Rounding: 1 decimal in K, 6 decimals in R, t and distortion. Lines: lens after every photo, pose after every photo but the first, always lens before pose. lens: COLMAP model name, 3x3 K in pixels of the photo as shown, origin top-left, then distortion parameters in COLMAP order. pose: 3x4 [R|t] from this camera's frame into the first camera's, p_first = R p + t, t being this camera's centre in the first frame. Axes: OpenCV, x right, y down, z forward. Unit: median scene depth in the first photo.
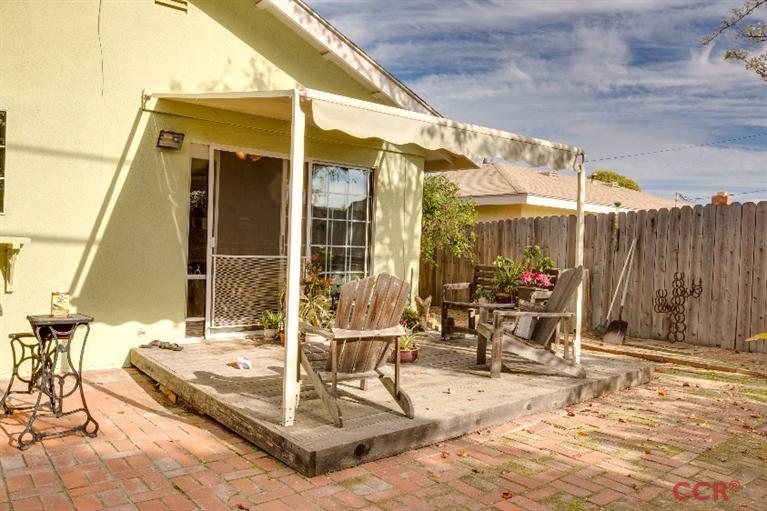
lens RADIAL K [[570.5, 0, 383.5], [0, 570.5, 255.5], [0, 0, 1]] dist [-0.007491, -0.002743]
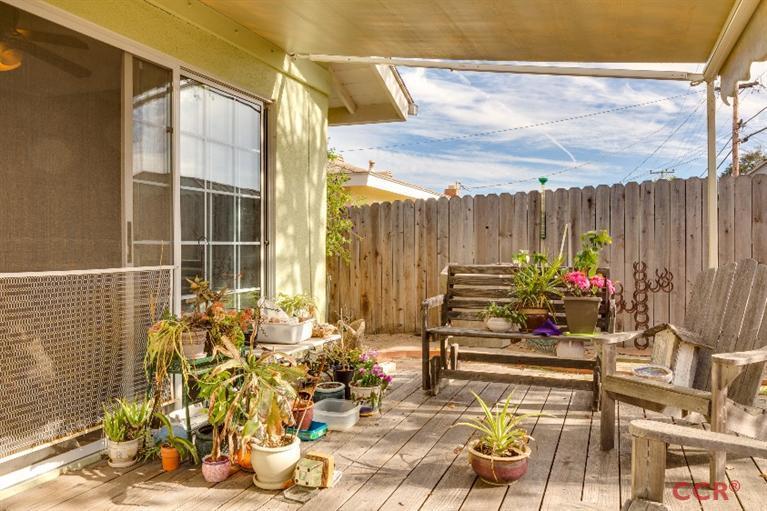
lens RADIAL K [[570.5, 0, 383.5], [0, 570.5, 255.5], [0, 0, 1]] dist [-0.007491, -0.002743]
pose [[0.879177, -0.041052, 0.474723, -0.186815], [0.037401, 0.999153, 0.017138, -0.007316], [-0.475025, 0.002688, 0.879968, 0.443325]]
